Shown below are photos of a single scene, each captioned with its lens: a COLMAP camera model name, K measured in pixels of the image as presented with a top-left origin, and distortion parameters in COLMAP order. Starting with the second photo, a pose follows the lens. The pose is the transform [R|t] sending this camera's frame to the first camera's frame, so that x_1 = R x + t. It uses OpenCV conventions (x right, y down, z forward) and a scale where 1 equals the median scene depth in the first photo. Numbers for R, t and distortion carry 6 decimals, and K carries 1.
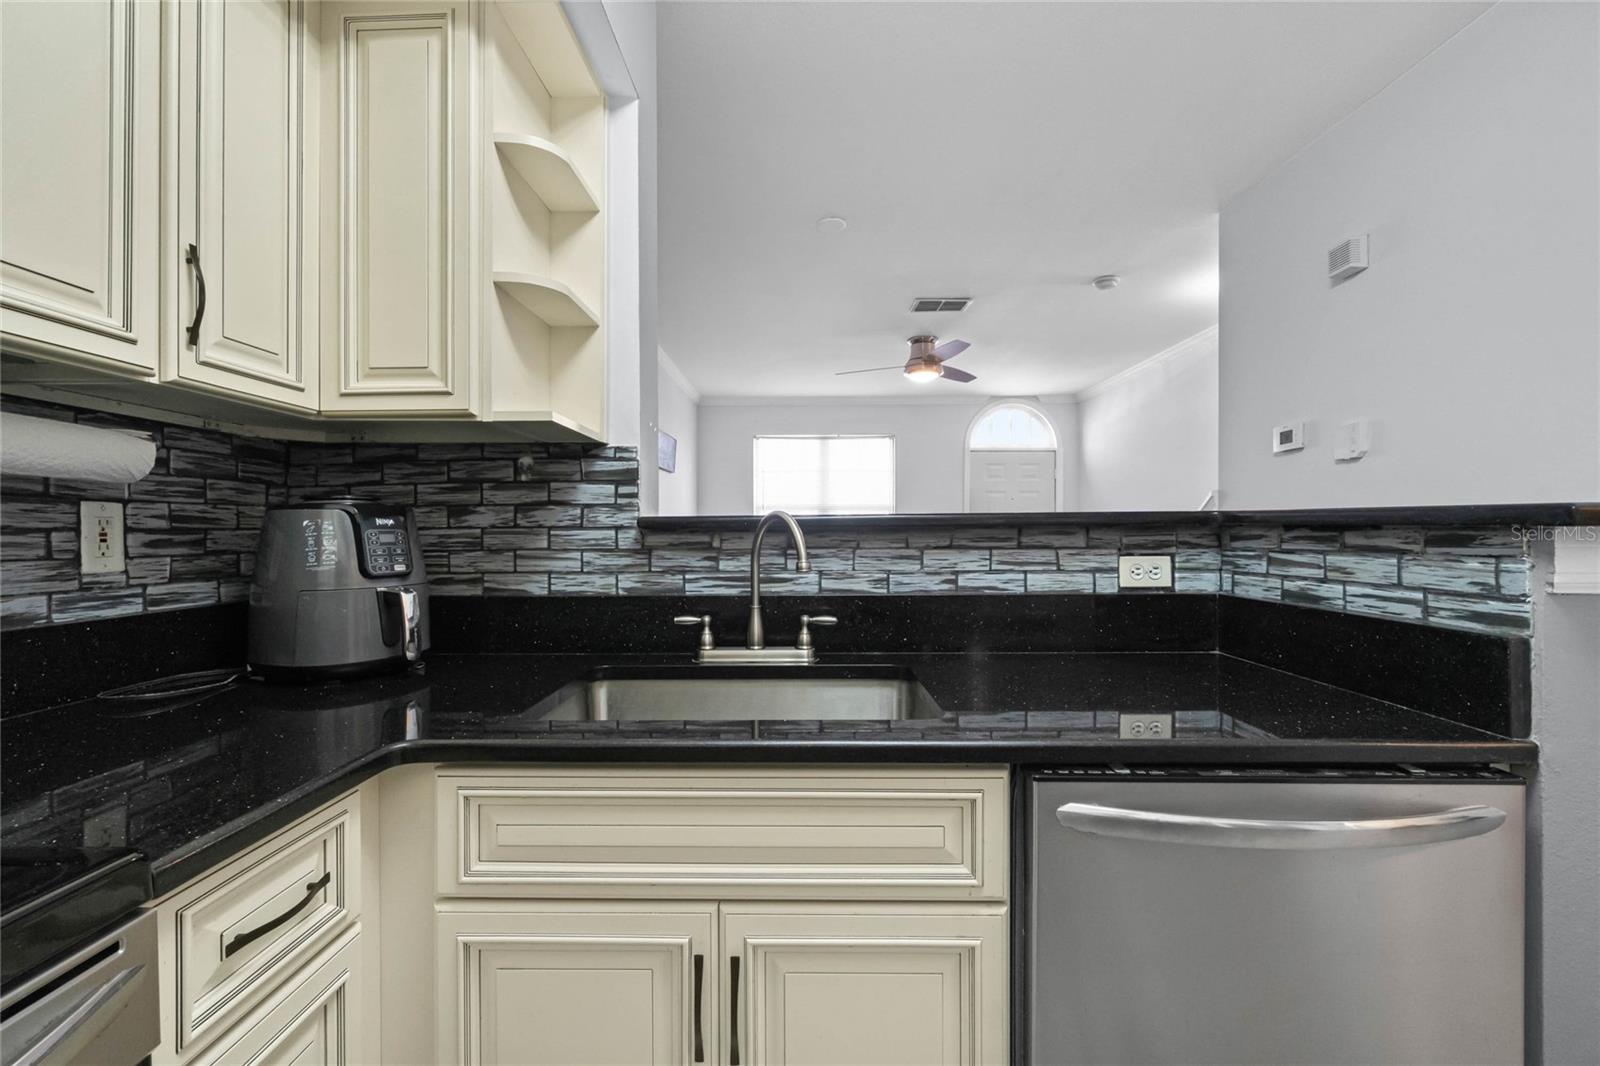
lens RADIAL K [[689.0, 0, 797.8], [0, 689.0, 529.4], [0, 0, 1]] dist [-0.005935, -0.000040]
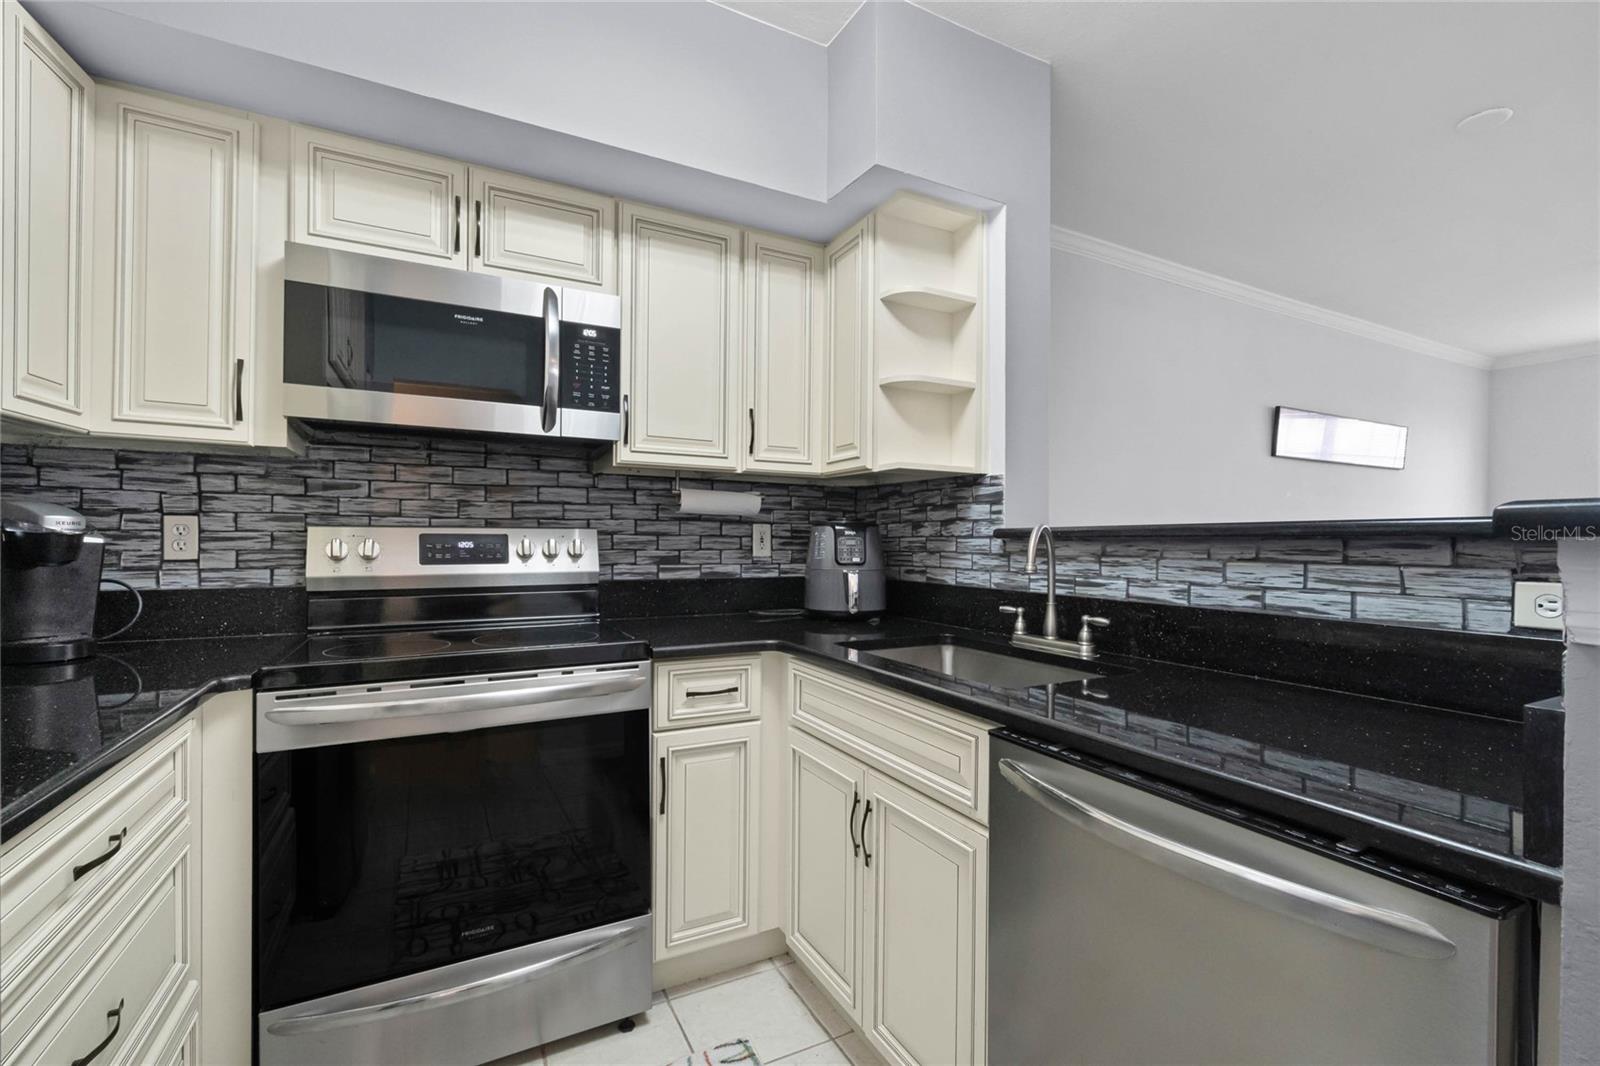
lens RADIAL K [[689.0, 0, 798.1], [0, 689.0, 540.2], [0, 0, 1]] dist [-0.005935, -0.000040]
pose [[0.478072, 0.007534, -0.878288, 0.862086], [-0.008729, 0.999955, 0.003826, 0.002153], [0.878277, 0.005837, 0.478116, 0.049793]]
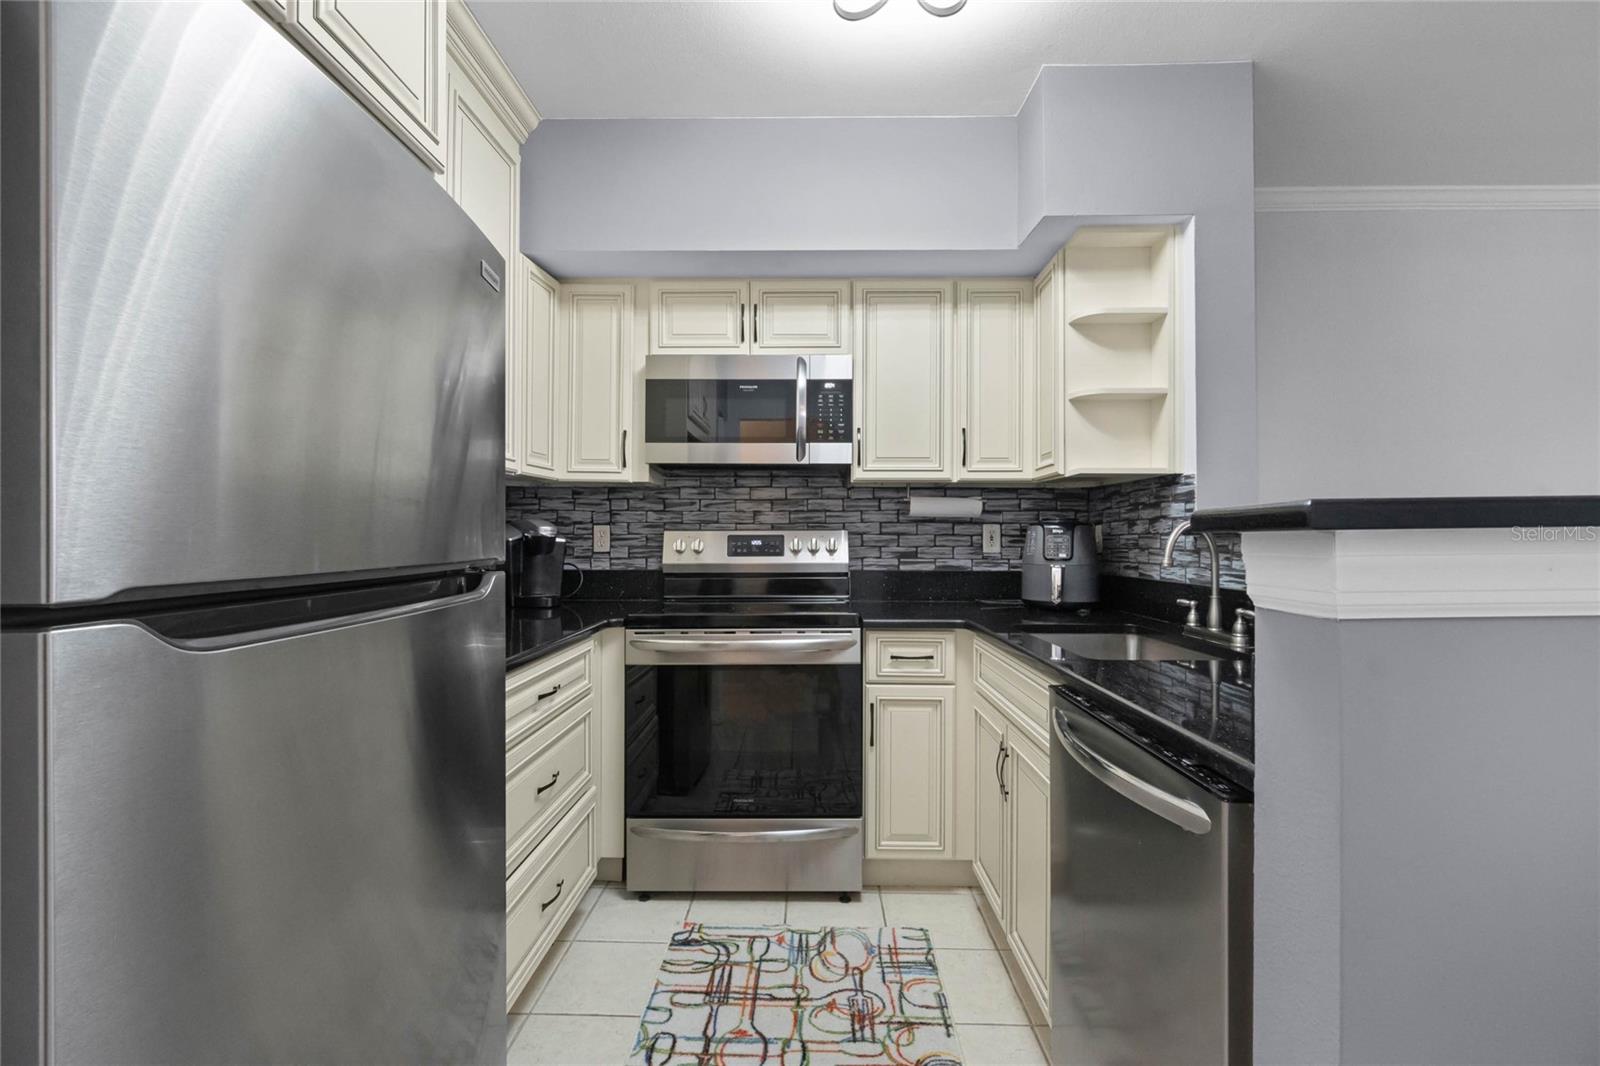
lens RADIAL K [[689.0, 0, 796.7], [0, 689.0, 528.3], [0, 0, 1]] dist [-0.005935, -0.000040]
pose [[-0.002361, -0.010058, -0.999947, 1.329915], [-0.001410, 0.999948, -0.010055, 0.000882], [0.999996, 0.001386, -0.002375, 0.268097]]
